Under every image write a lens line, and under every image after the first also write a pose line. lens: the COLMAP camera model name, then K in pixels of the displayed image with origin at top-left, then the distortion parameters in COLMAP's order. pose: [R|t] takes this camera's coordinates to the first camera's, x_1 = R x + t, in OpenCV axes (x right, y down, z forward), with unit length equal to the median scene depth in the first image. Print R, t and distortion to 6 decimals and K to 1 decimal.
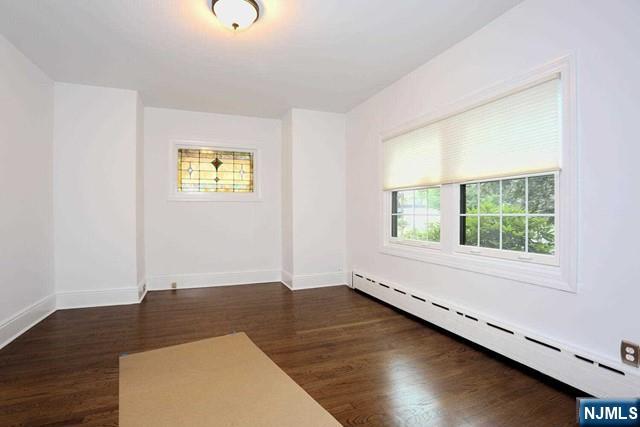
lens RADIAL K [[310.1, 0, 316.4], [0, 310.1, 212.8], [0, 0, 1]] dist [-0.064217, 0.024874]
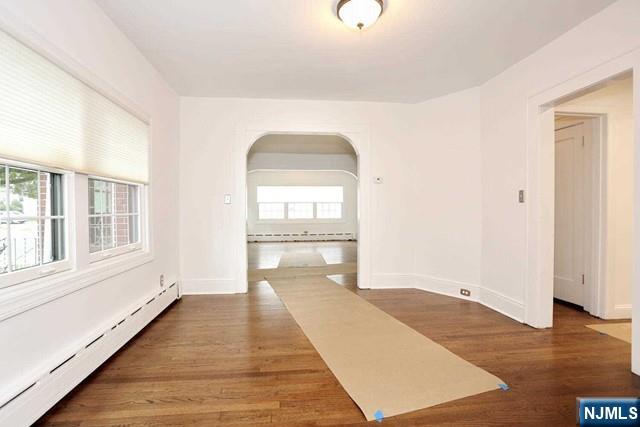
lens RADIAL K [[310.1, 0, 316.4], [0, 310.1, 212.8], [0, 0, 1]] dist [-0.064217, 0.024874]
pose [[-0.965115, 0.004805, 0.261783, -0.375930], [0.009450, 0.999819, 0.016488, -0.011408], [-0.261657, 0.018387, -0.964986, 1.950871]]
